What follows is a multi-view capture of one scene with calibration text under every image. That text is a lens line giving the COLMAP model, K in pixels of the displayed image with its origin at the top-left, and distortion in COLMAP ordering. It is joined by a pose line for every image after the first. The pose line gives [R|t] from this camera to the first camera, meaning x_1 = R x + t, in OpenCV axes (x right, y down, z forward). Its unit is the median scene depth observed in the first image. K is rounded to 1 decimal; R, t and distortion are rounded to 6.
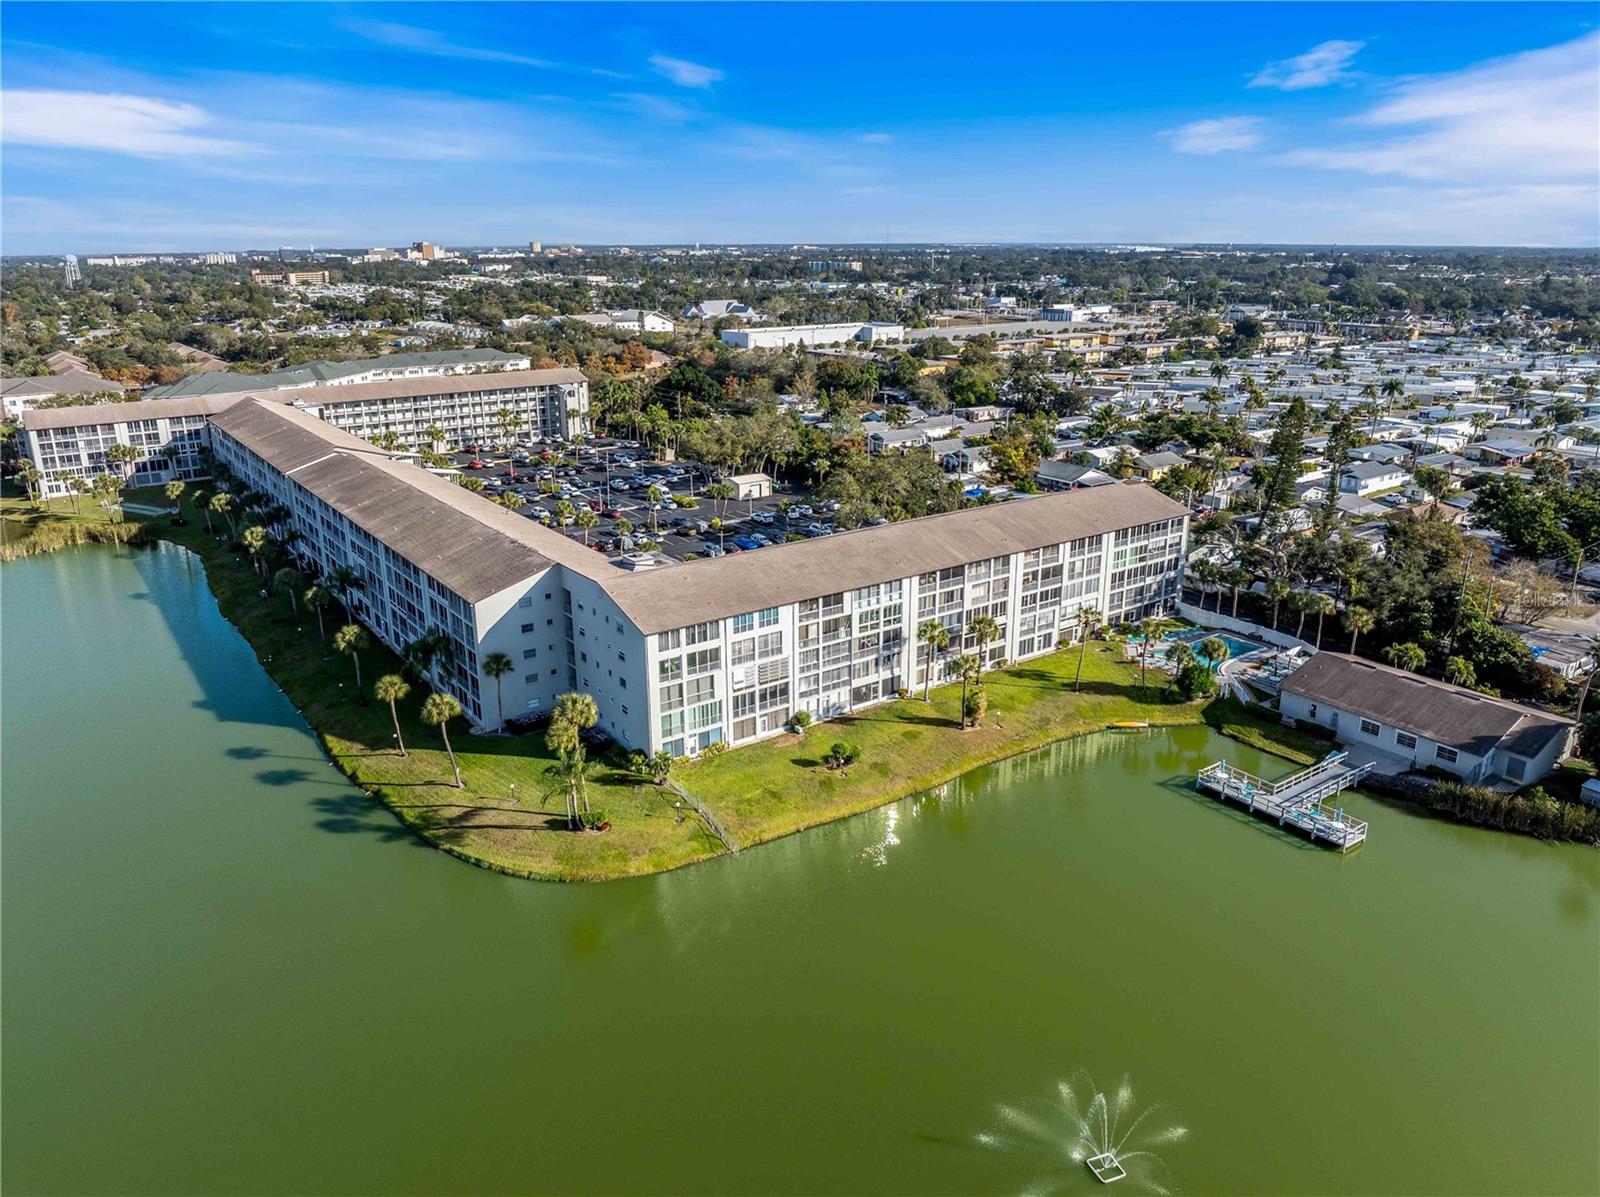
lens RADIAL K [[1133.1, 0, 800.0], [0, 1133.1, 598.5], [0, 0, 1]] dist [-0.036476, -0.001164]
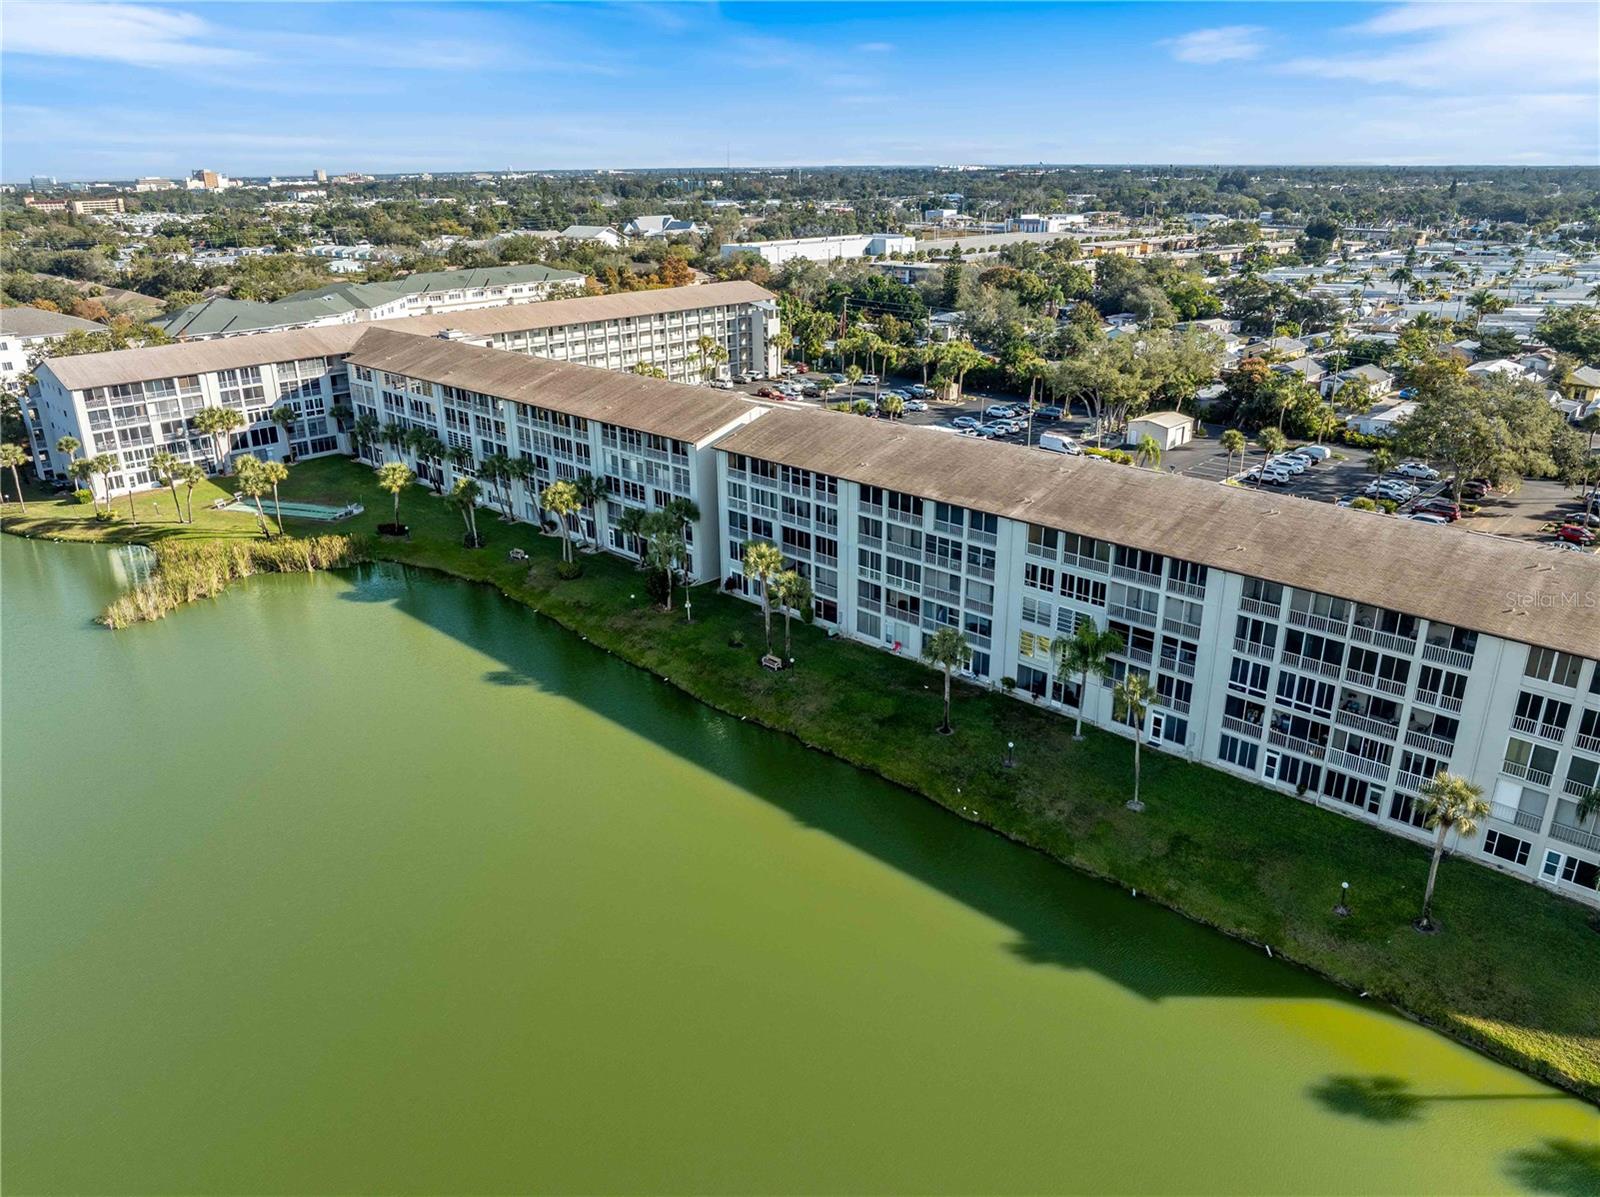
lens RADIAL K [[1133.1, 0, 800.0], [0, 1133.1, 598.5], [0, 0, 1]] dist [-0.036476, -0.001164]
pose [[0.984872, -0.068499, 0.159169, -0.417913], [0.058923, 0.996201, 0.064123, -0.054206], [-0.162956, -0.053774, 0.985167, 0.333697]]
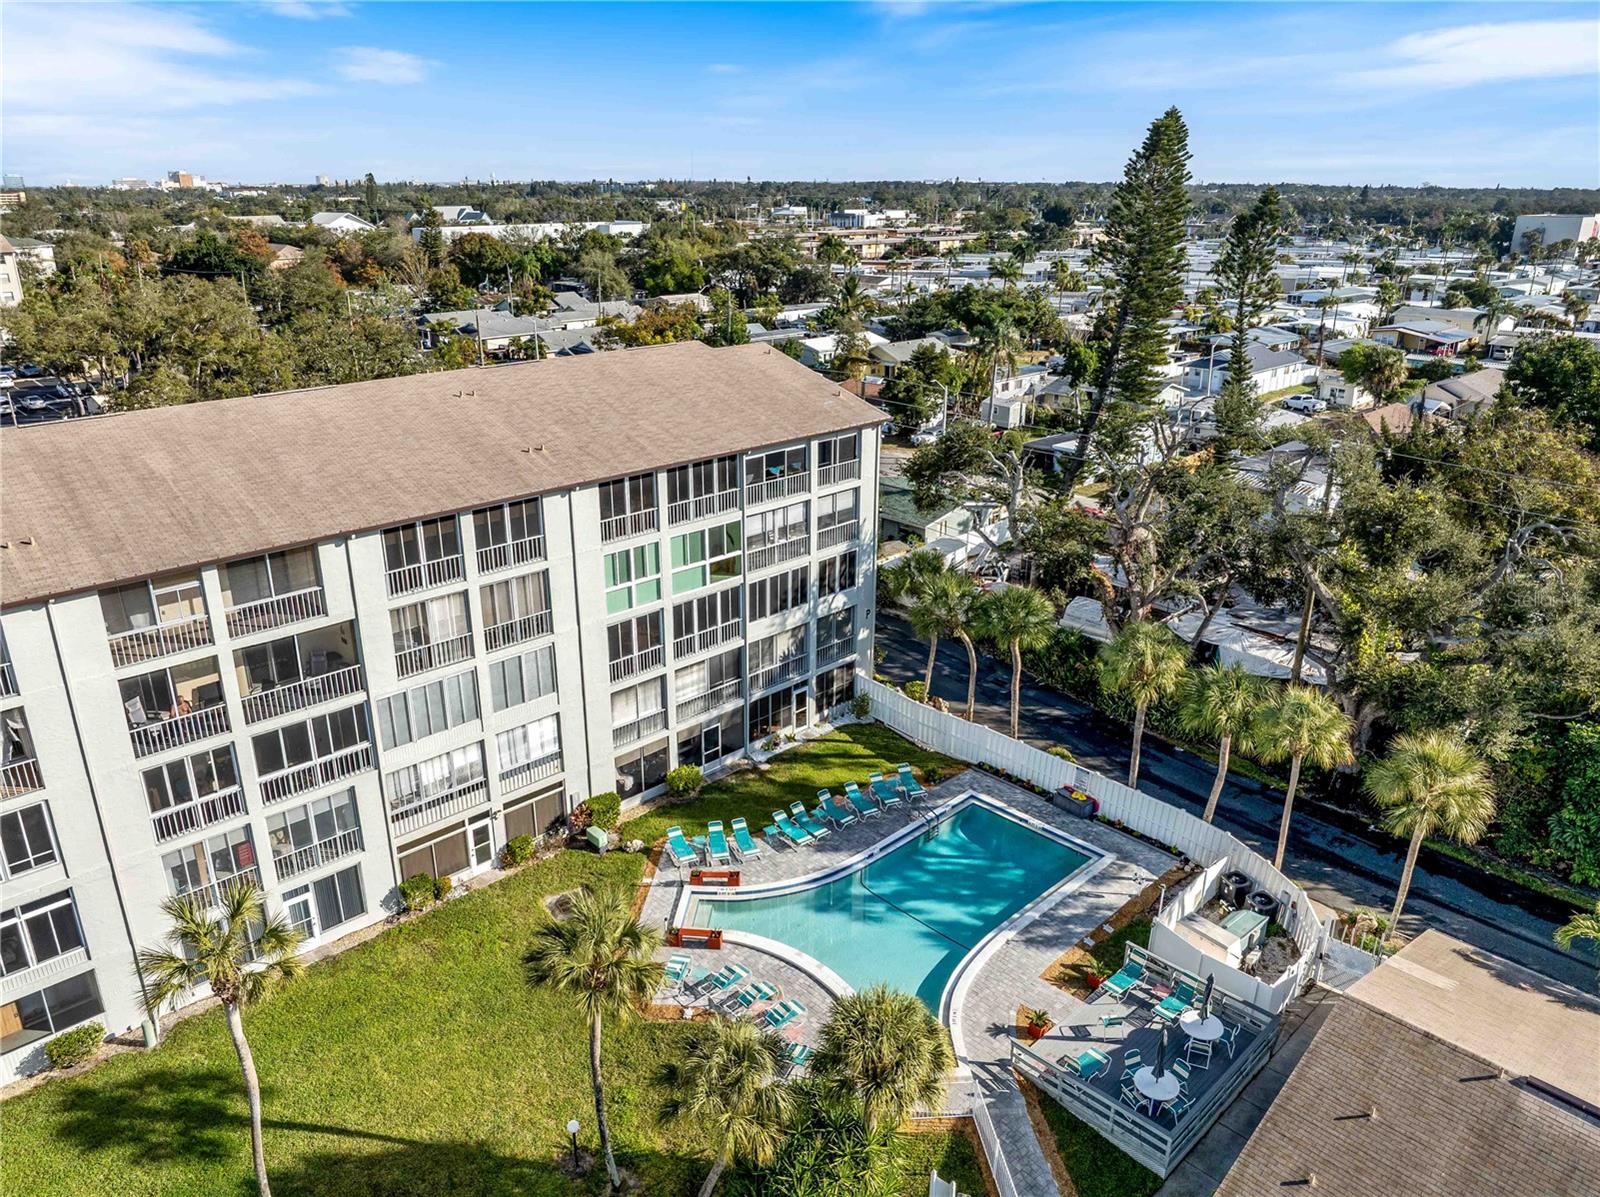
lens RADIAL K [[1133.1, 0, 800.0], [0, 1133.1, 598.5], [0, 0, 1]] dist [-0.036476, -0.001164]
pose [[0.988960, -0.045408, 0.141053, 0.188010], [0.038565, 0.997960, 0.050875, -0.028301], [-0.143075, -0.044874, 0.988694, 0.461182]]
